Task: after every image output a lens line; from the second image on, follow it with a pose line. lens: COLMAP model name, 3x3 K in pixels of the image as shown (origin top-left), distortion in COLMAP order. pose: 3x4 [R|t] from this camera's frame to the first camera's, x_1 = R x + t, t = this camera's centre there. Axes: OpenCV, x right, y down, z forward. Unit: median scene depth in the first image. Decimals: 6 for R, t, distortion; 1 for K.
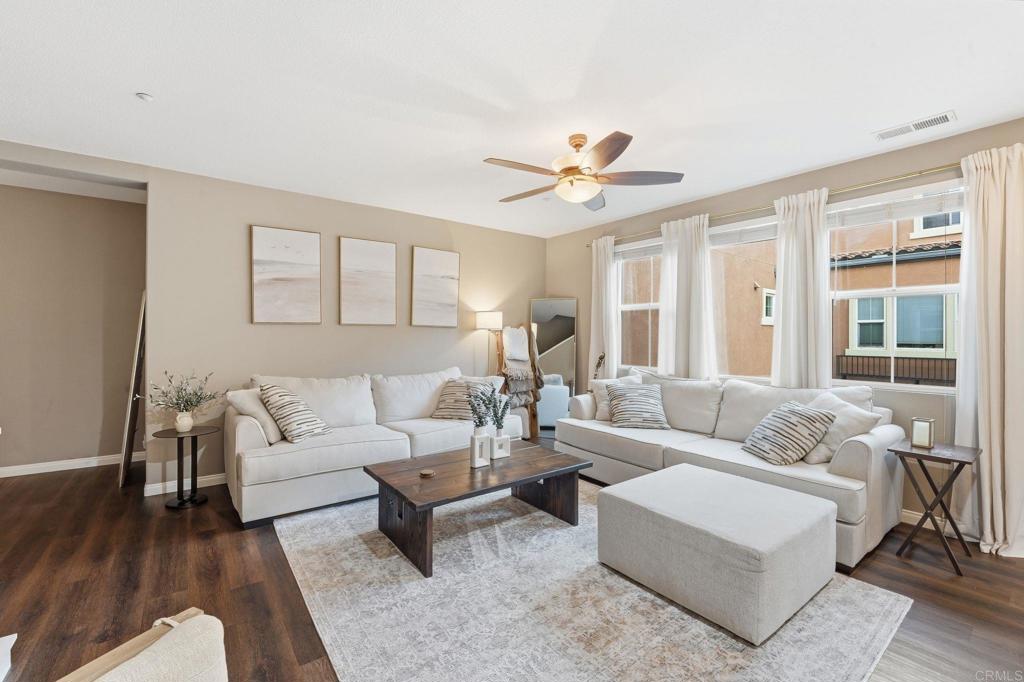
lens RADIAL K [[427.0, 0, 507.9], [0, 427.0, 341.1], [0, 0, 1]] dist [-0.023012, 0.000126]
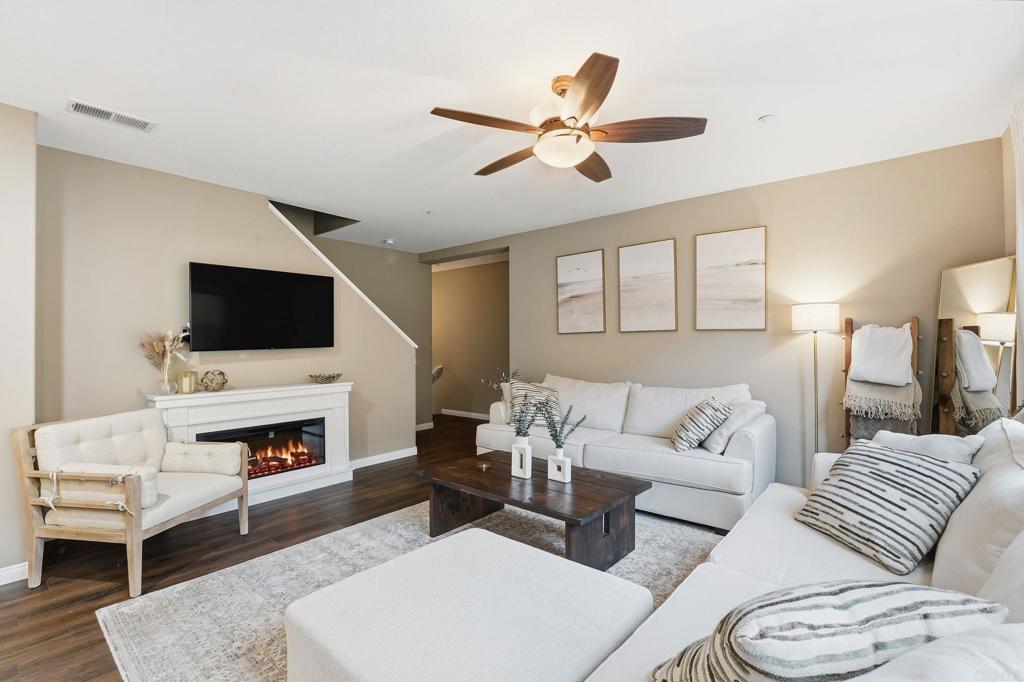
lens RADIAL K [[460.2, 0, 512.0], [0, 460.2, 341.0], [0, 0, 1]] dist [-0.014708, -0.000092]
pose [[0.226985, -0.010190, -0.973845, 0.635474], [-0.003791, 0.999928, -0.011346, -0.003981], [0.973891, 0.006267, 0.226930, 0.488620]]
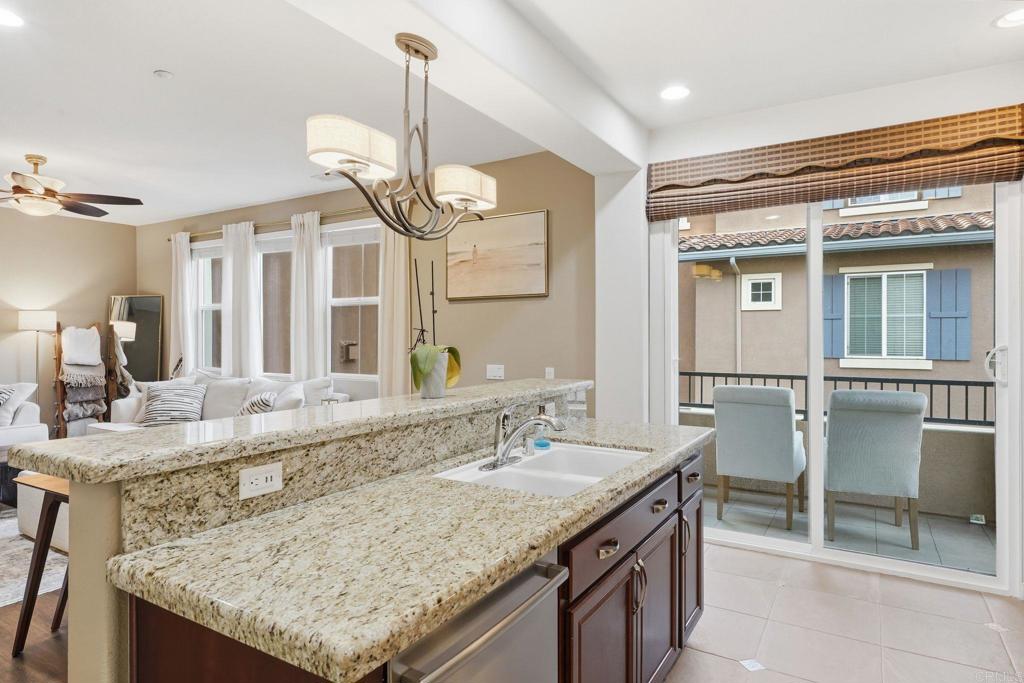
lens RADIAL K [[590.0, 0, 506.4], [0, 590.0, 332.8], [0, 0, 1]] dist [0.002805, -0.000316]
pose [[0.931393, -0.007346, 0.363942, 0.497188], [0.011473, 0.999892, -0.009179, -0.000456], [-0.363835, 0.012724, 0.931376, -0.573362]]
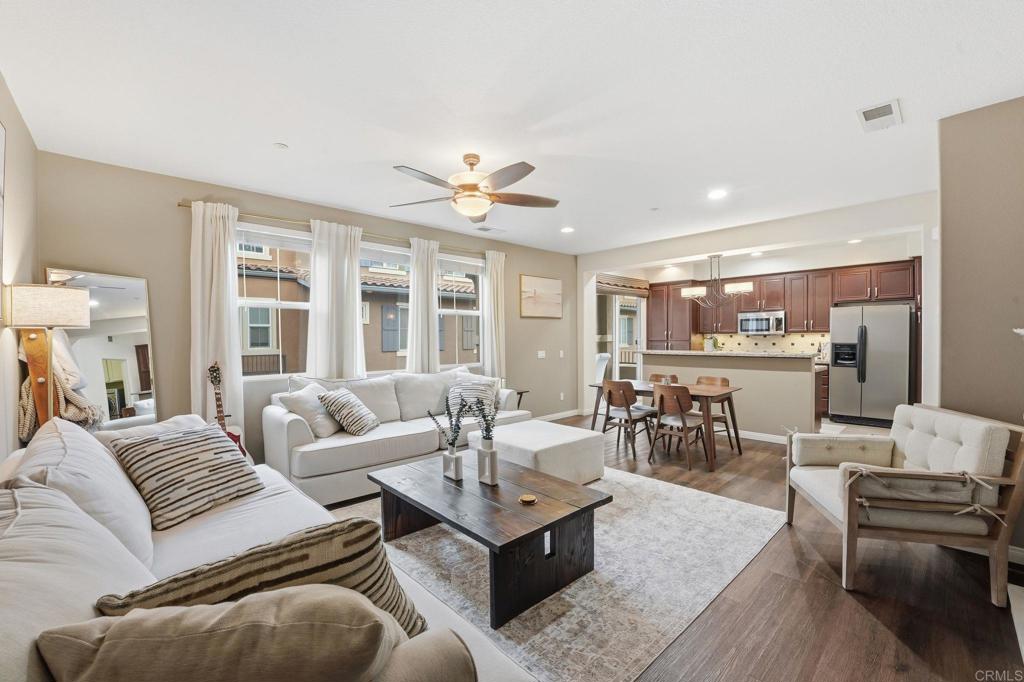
lens RADIAL K [[427.0, 0, 507.9], [0, 427.0, 341.1], [0, 0, 1]] dist [-0.023012, 0.000126]
pose [[-0.104824, -0.012507, 0.994412, -0.642382], [0.016652, 0.999759, 0.014330, -0.012687], [-0.994351, 0.018061, -0.104590, 0.697326]]
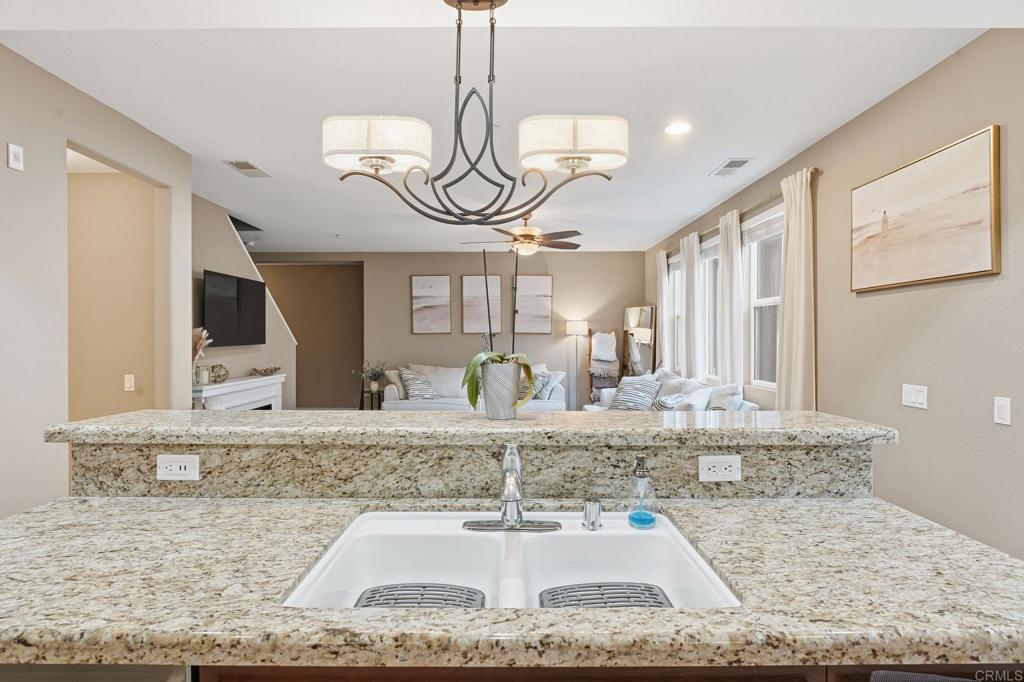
lens RADIAL K [[510.2, 0, 512.0], [0, 510.2, 341.0], [0, 0, 1]] dist [-0.011001, 0.000145]
pose [[0.799270, -0.002372, -0.600968, 0.843089], [-0.001071, 0.999985, -0.005371, -0.001840], [0.600971, 0.004936, 0.799255, -0.353744]]
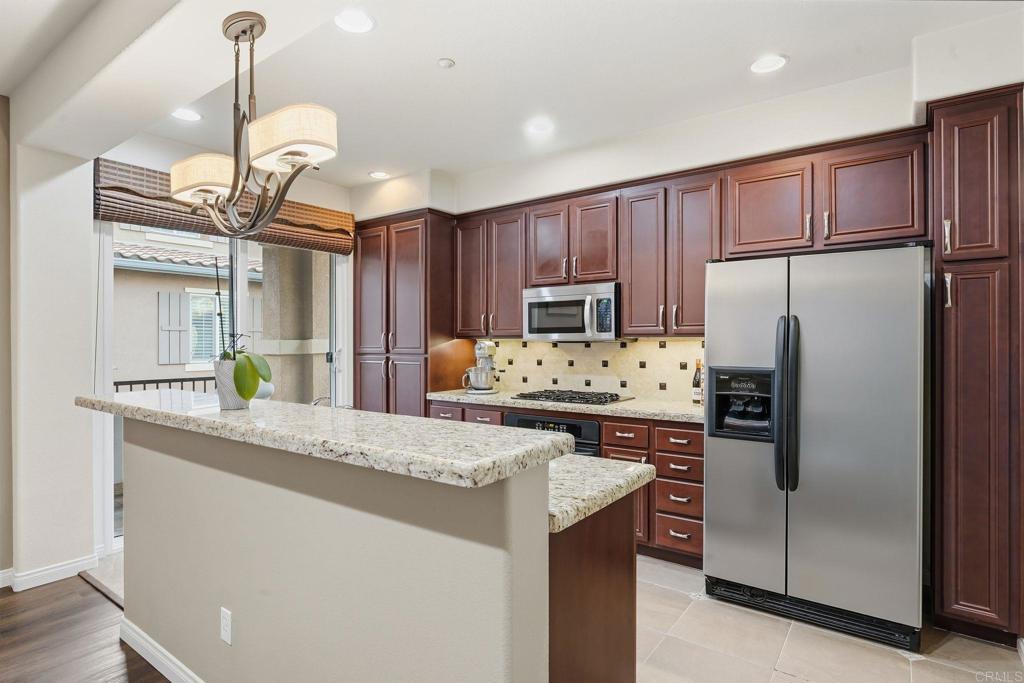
lens RADIAL K [[534.3, 0, 512.0], [0, 534.3, 341.5], [0, 0, 1]] dist [-0.004822, -0.000500]
pose [[-0.295258, -0.004221, 0.955408, 0.152149], [0.011327, 0.999904, 0.007918, -0.004341], [-0.955350, 0.013160, -0.295182, -0.157027]]
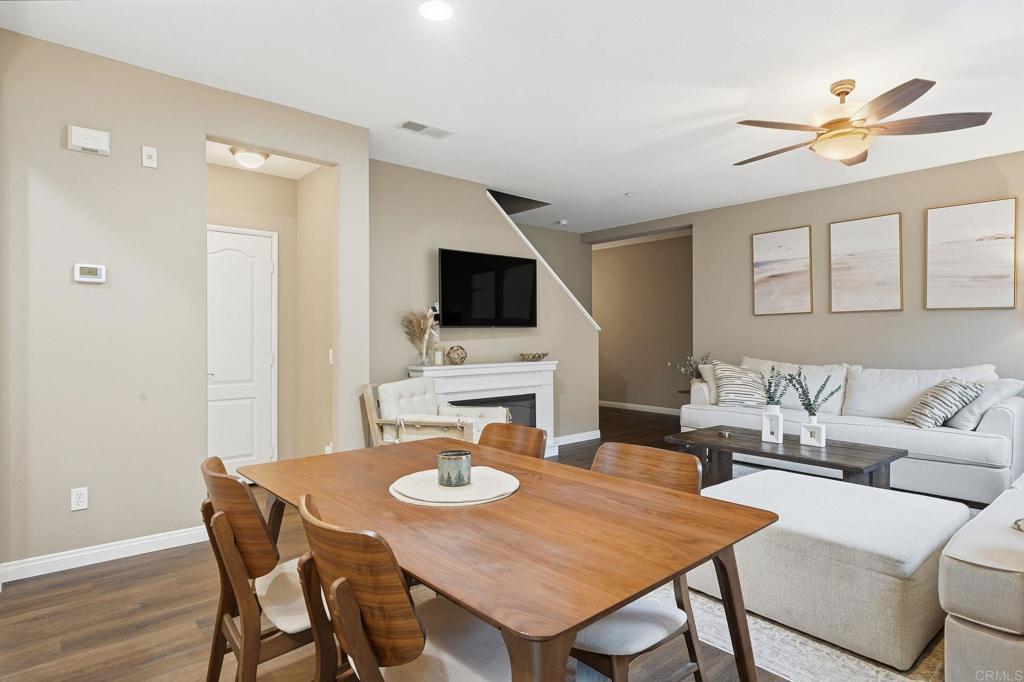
lens RADIAL K [[558.8, 0, 509.7], [0, 558.8, 334.1], [0, 0, 1]] dist [-0.002664, 0.000439]
pose [[0.071199, -0.008864, -0.997423, 0.839439], [-0.008474, 0.999919, -0.009491, 0.029196], [0.997426, 0.009128, 0.071119, 0.167231]]
